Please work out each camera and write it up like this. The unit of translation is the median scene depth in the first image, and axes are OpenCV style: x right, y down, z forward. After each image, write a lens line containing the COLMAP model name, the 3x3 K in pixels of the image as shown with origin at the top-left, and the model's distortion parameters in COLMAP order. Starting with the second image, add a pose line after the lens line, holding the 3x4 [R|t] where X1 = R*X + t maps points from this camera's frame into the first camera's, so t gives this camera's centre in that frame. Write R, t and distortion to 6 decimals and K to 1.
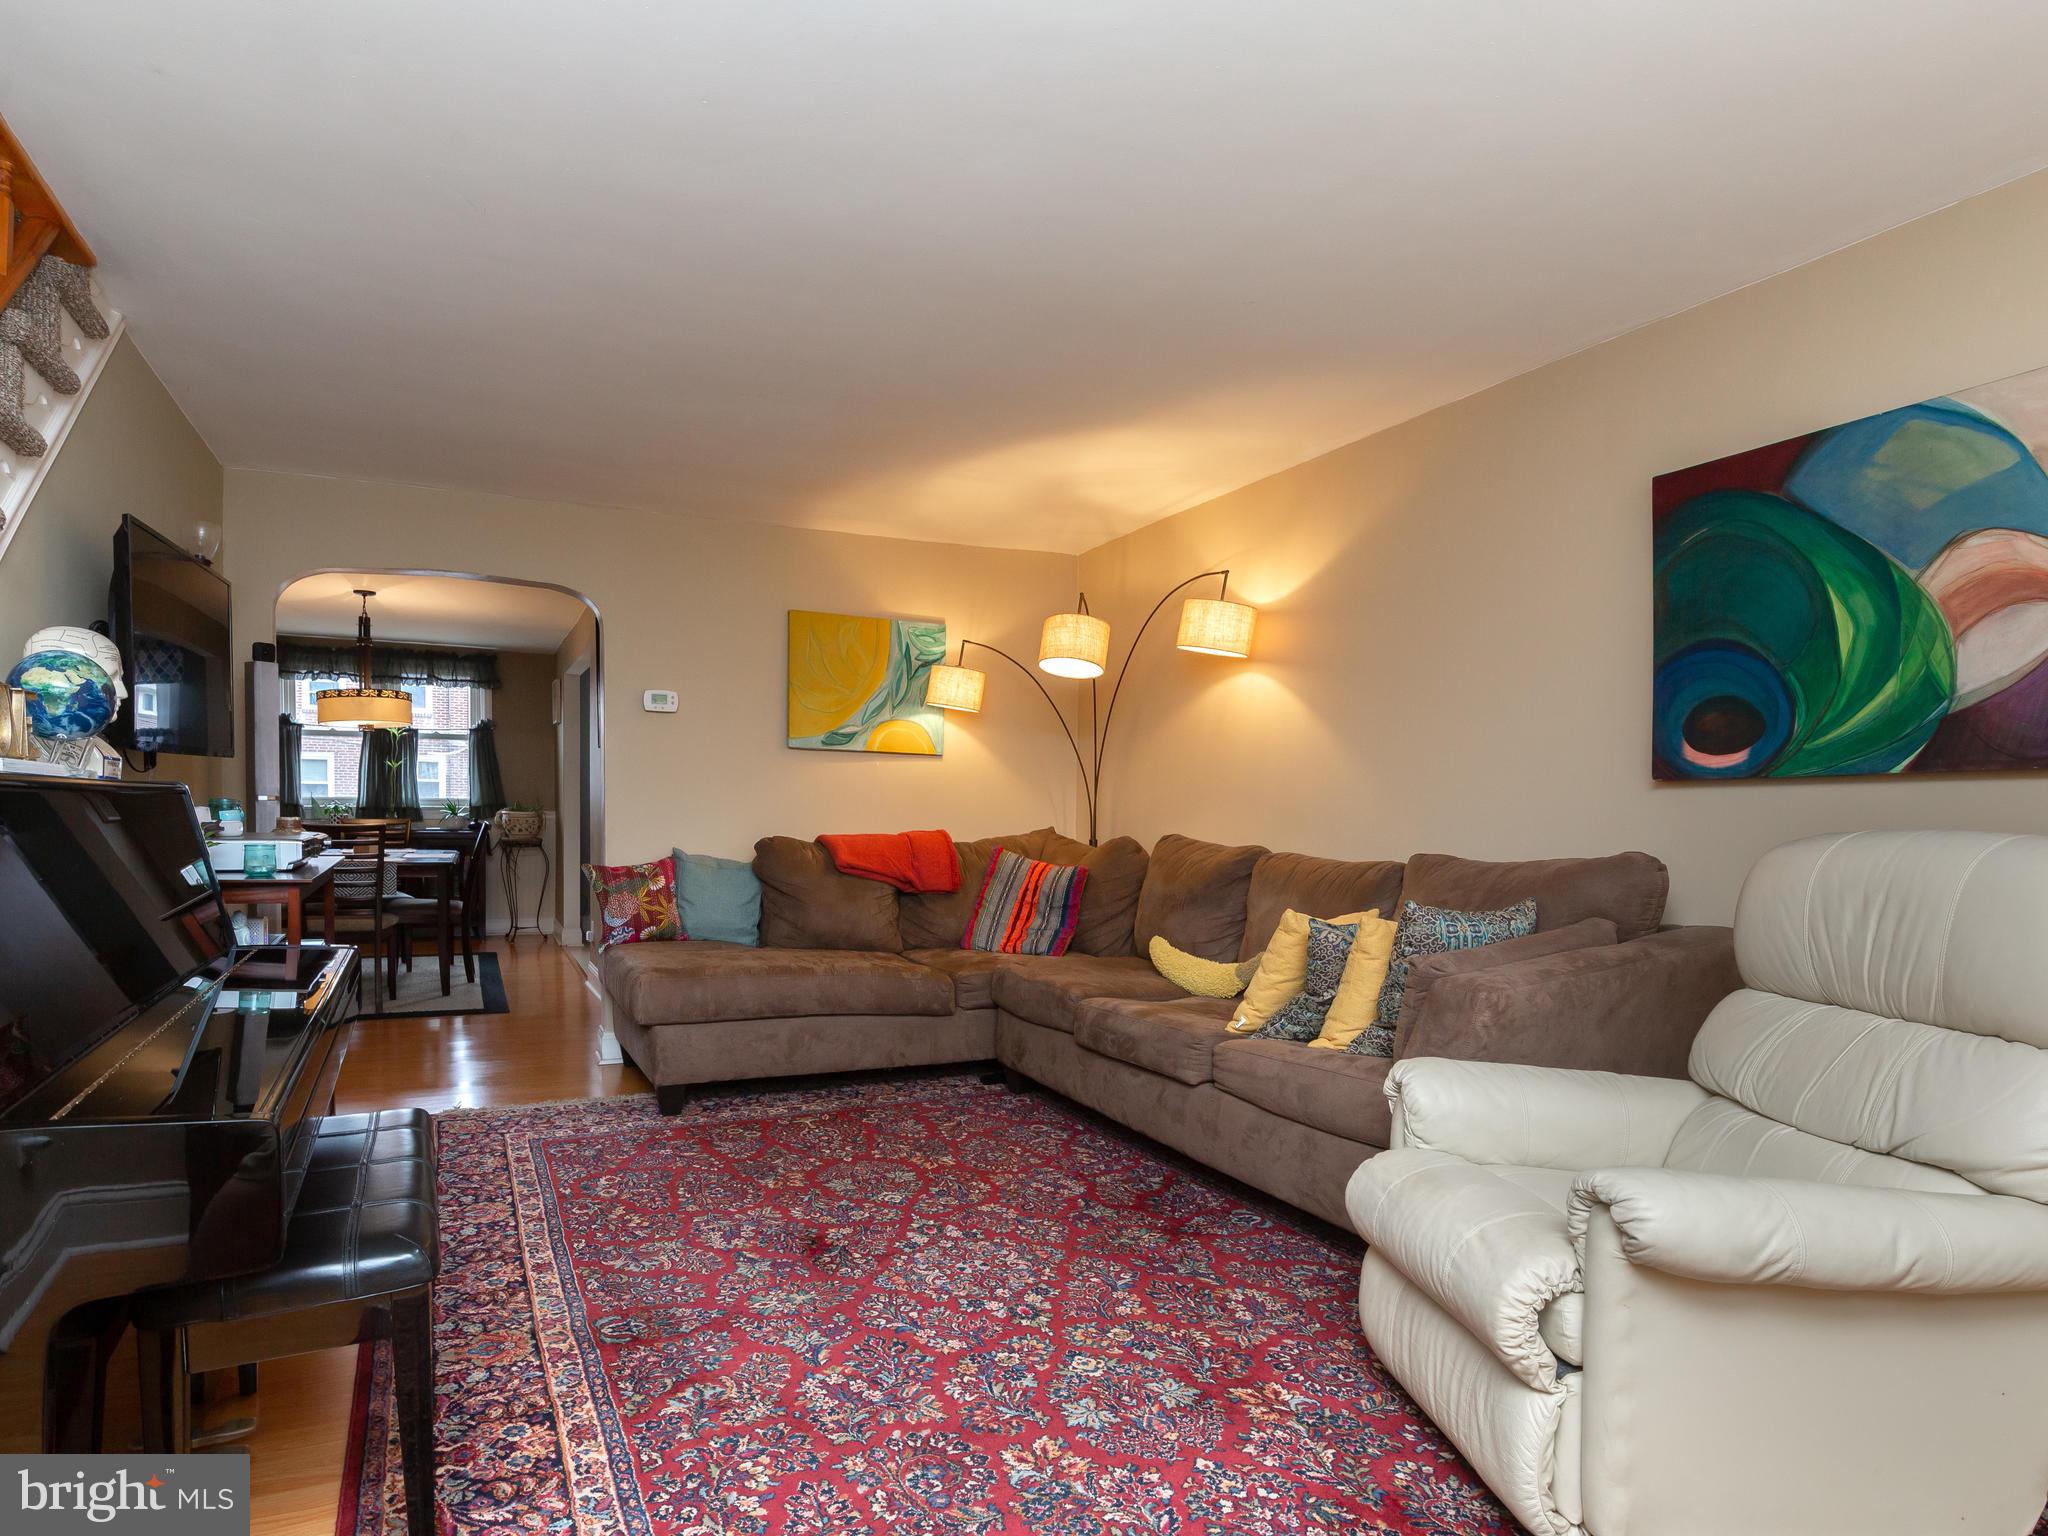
lens RADIAL K [[1043.3, 0, 1024.1], [0, 1043.3, 764.1], [0, 0, 1]] dist [-0.008183, 0.000304]
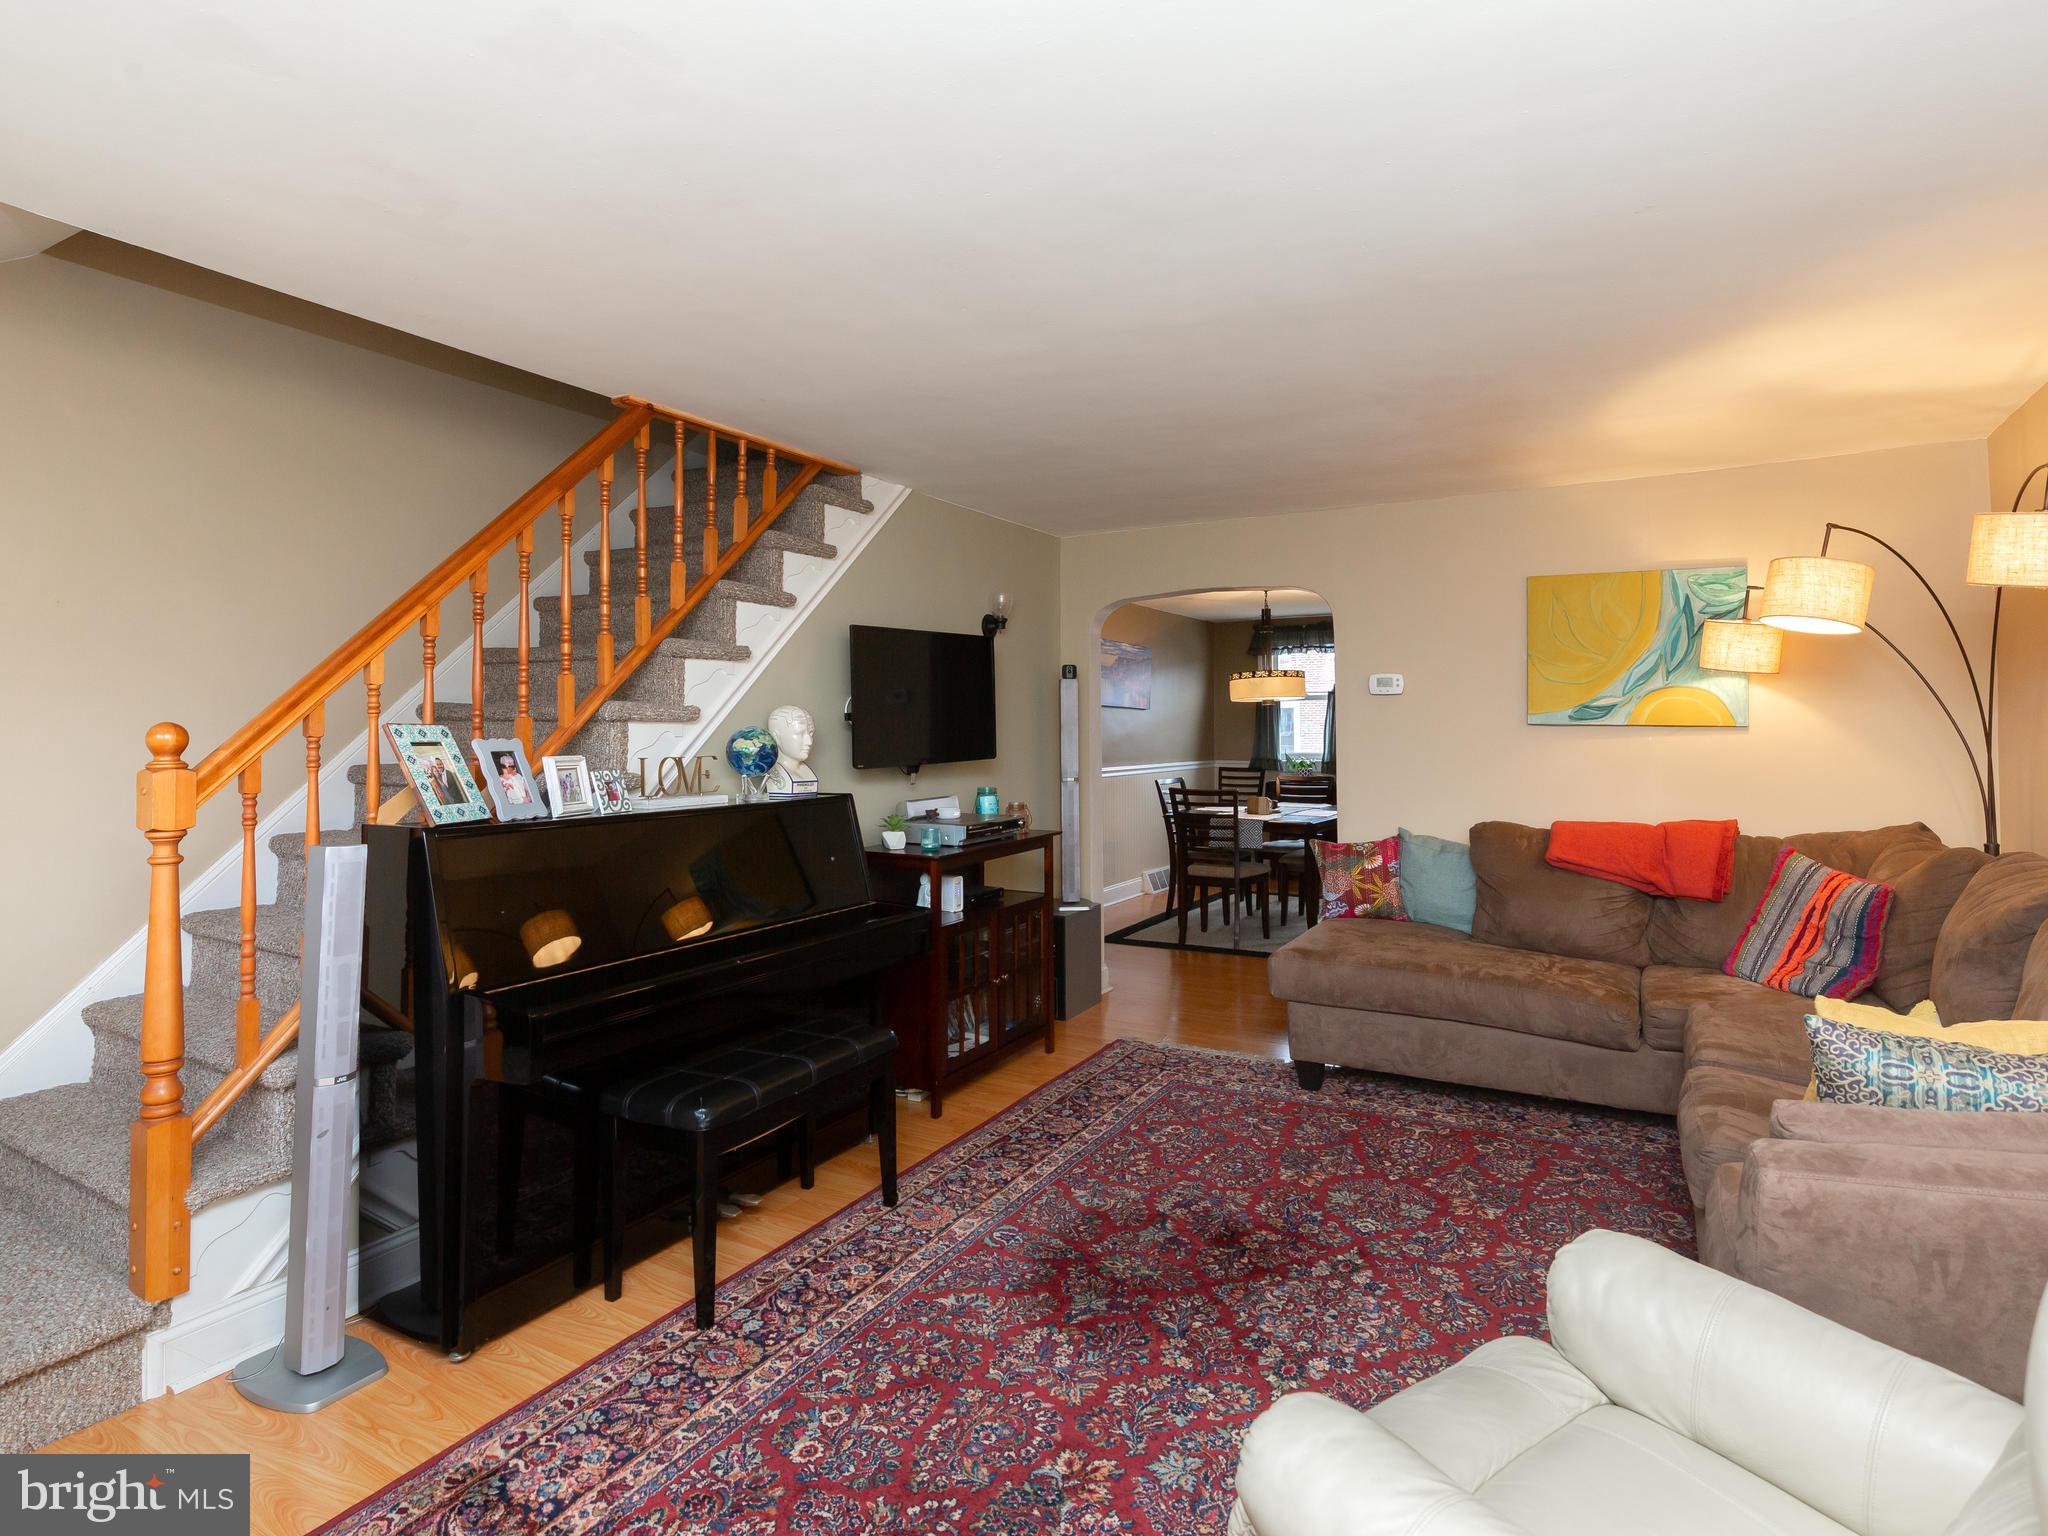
lens RADIAL K [[1035.7, 0, 1025.2], [0, 1035.7, 656.1], [0, 0, 1]] dist [-0.007113, -0.000053]
pose [[0.643239, -0.070638, -0.762400, 0.236231], [0.026489, 0.997192, -0.070043, -0.029140], [0.765207, 0.024859, 0.643304, 0.066907]]
